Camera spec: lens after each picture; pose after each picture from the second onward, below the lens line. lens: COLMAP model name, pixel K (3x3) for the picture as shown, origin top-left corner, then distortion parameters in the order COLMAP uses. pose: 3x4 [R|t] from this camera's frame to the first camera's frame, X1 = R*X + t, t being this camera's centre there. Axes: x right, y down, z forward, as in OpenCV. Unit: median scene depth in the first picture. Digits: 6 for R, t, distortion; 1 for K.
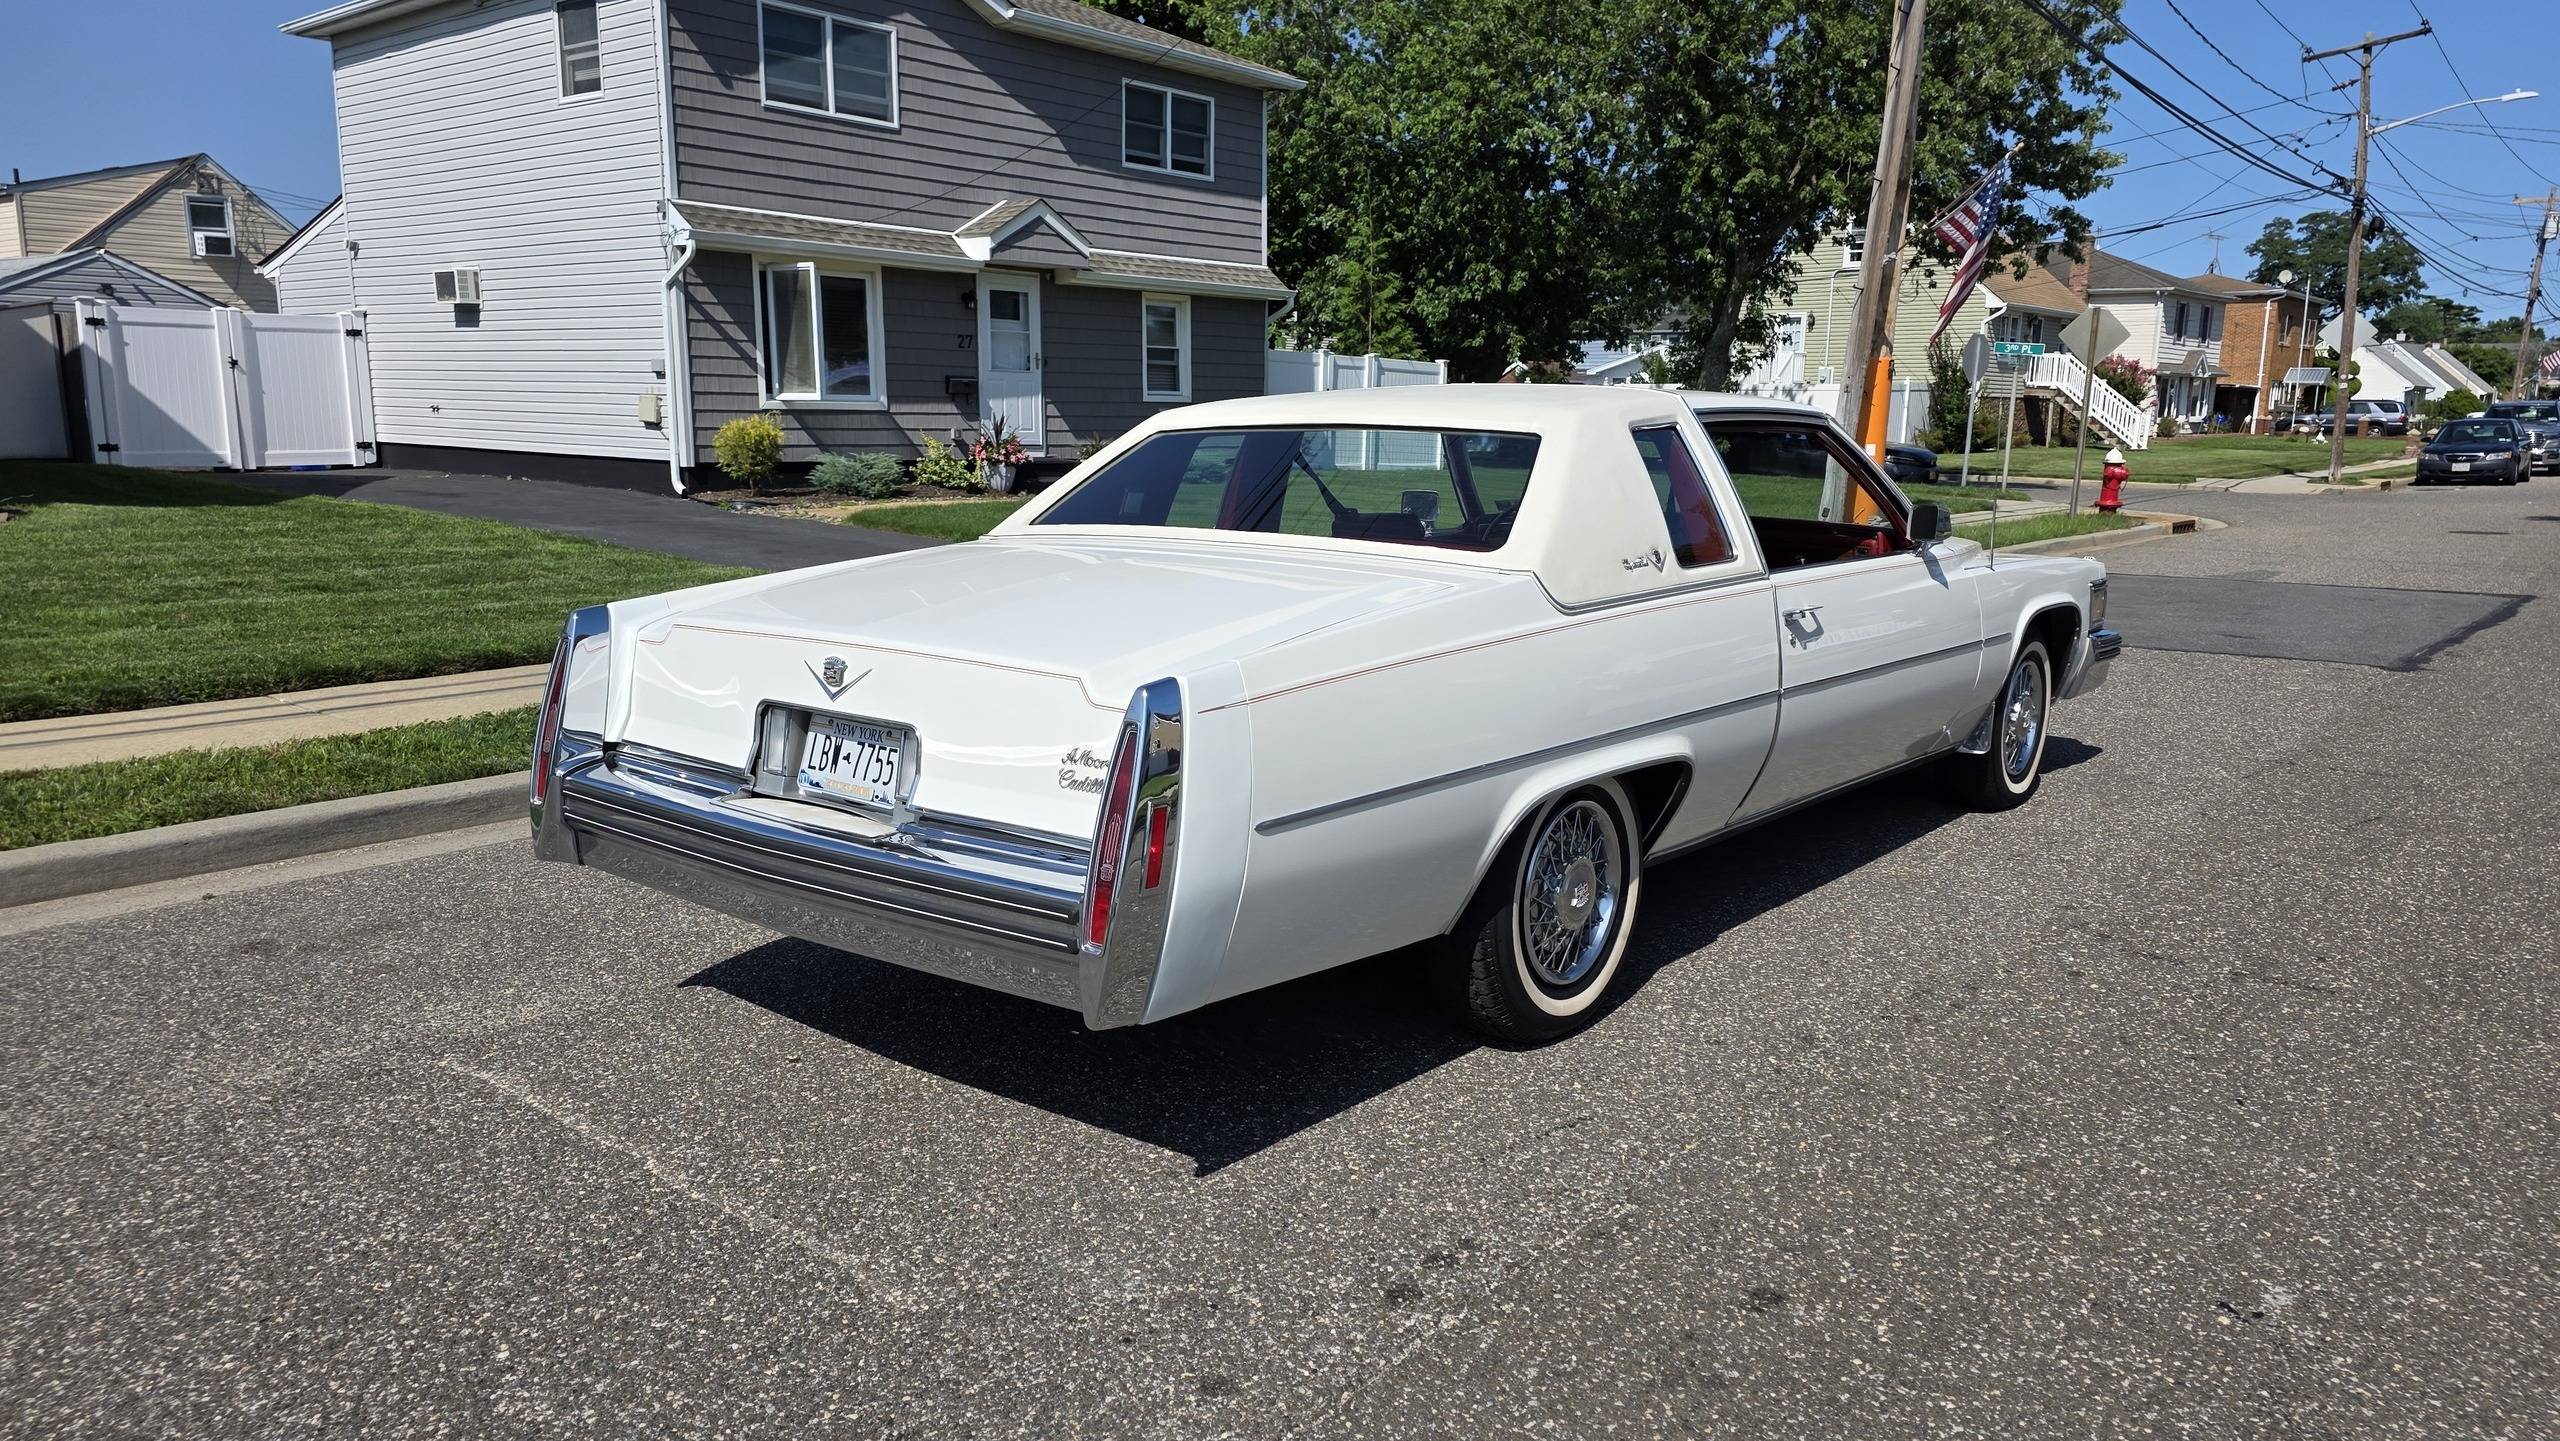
lens RADIAL K [[1724.7, 0, 1289.0], [0, 1724.7, 746.1], [0, 0, 1]] dist [0.057532, -0.050118]
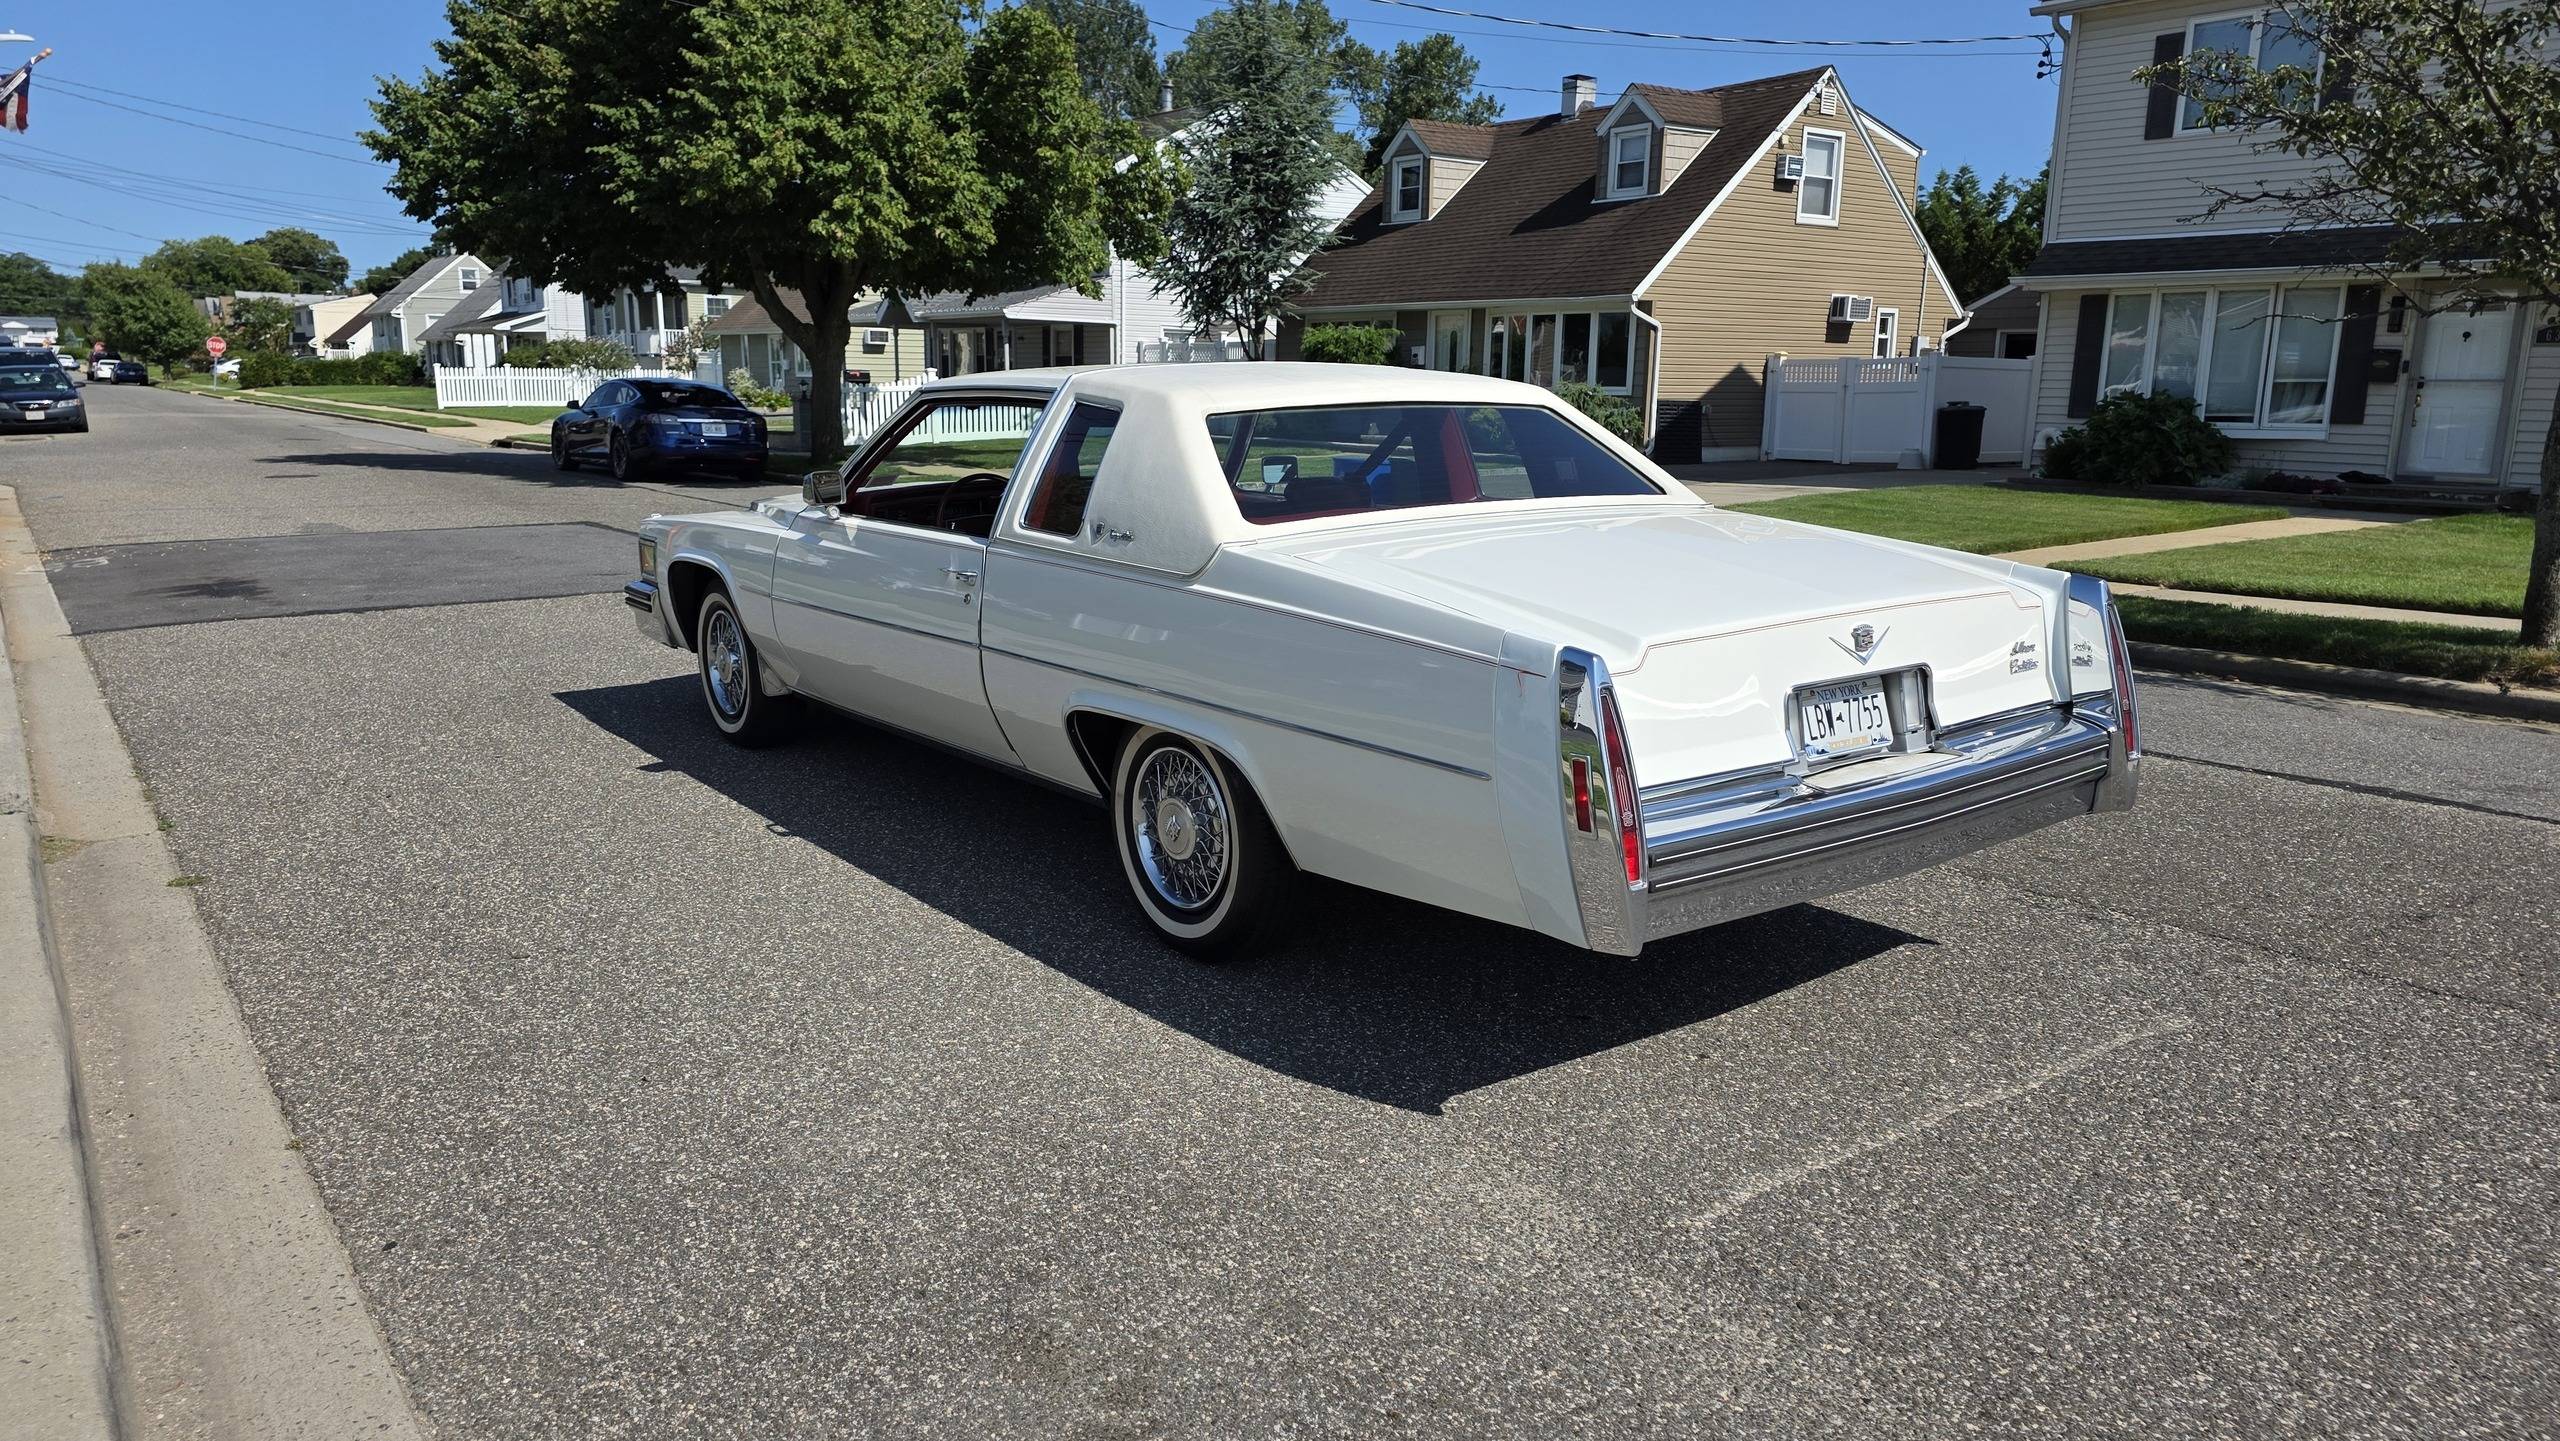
lens RADIAL K [[1715.0, 0, 1257.5], [0, 1715.0, 757.5], [0, 0, 1]] dist [0.060669, -0.047560]
pose [[0.242999, -0.219788, 0.944799, -0.258091], [0.183464, 0.966827, 0.177726, -0.043113], [-0.952519, 0.130150, 0.275261, 0.196369]]
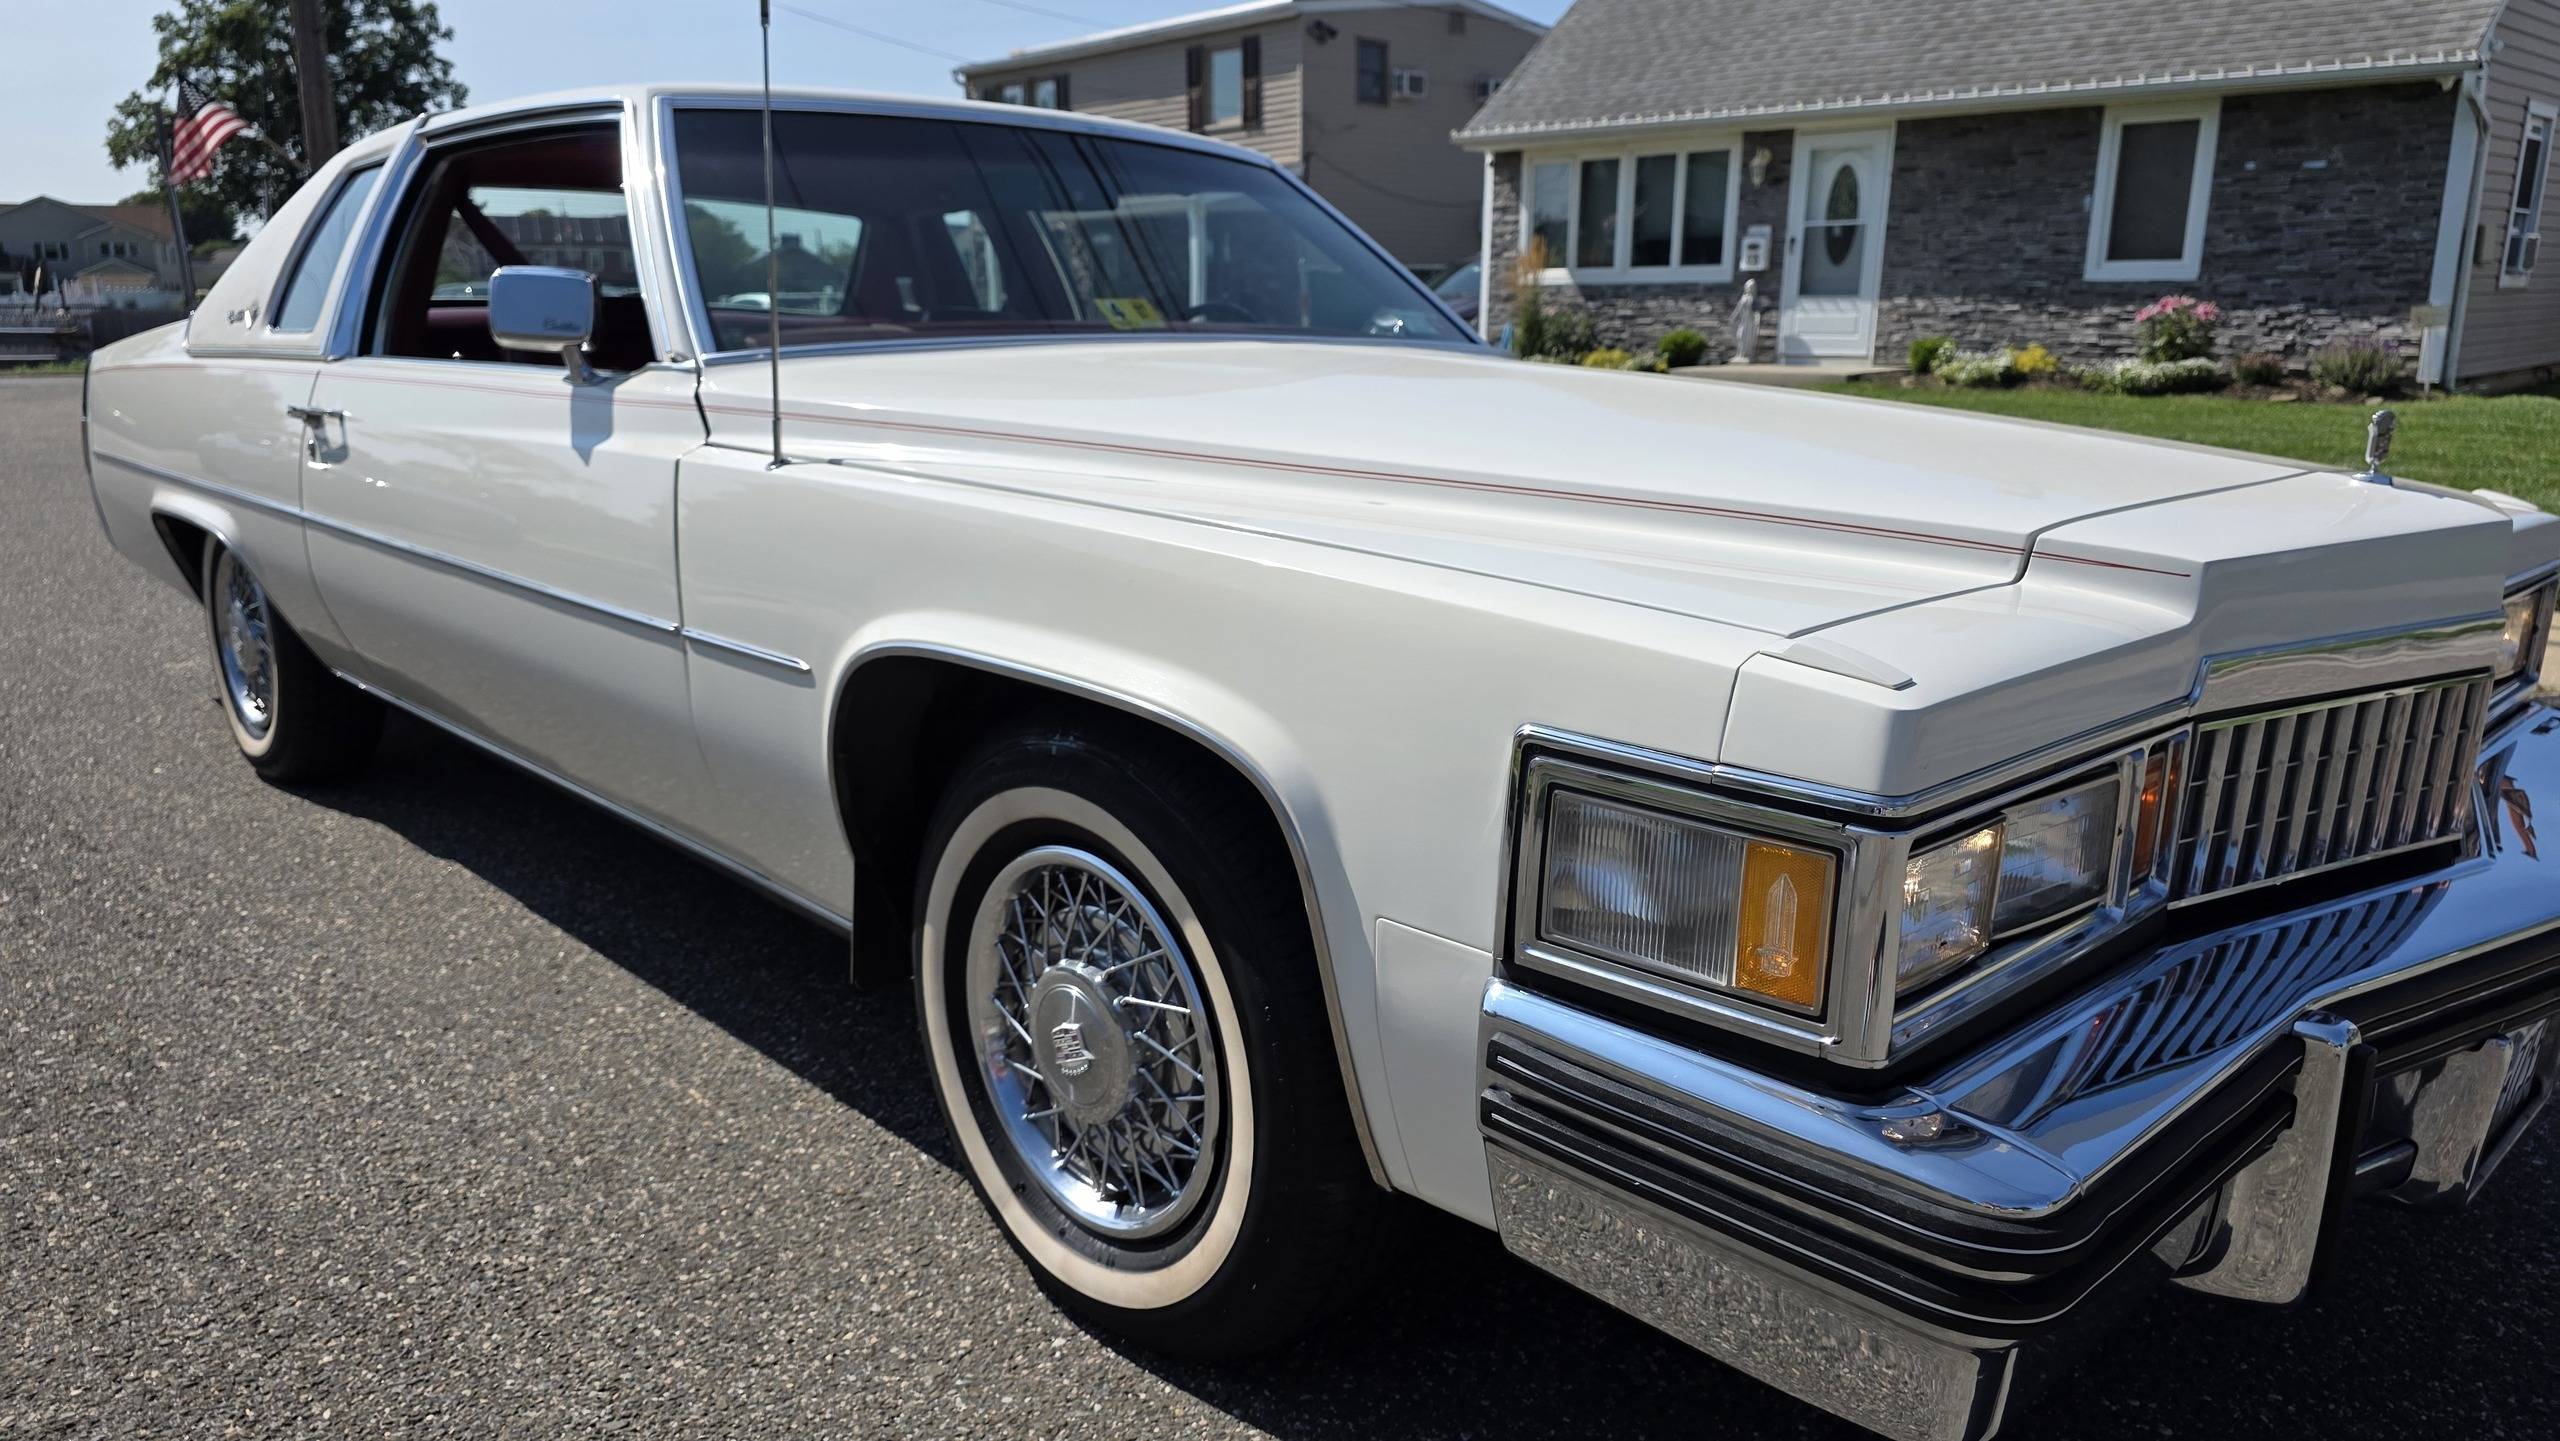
lens RADIAL K [[1724.7, 0, 1257.8], [0, 1724.7, 721.4], [0, 0, 1]] dist [0.057532, -0.050118]
pose [[-0.129246, 0.212521, -0.968571, 0.235549], [-0.193947, 0.952481, 0.234871, -0.048633], [0.972461, 0.218208, -0.081886, 0.357456]]
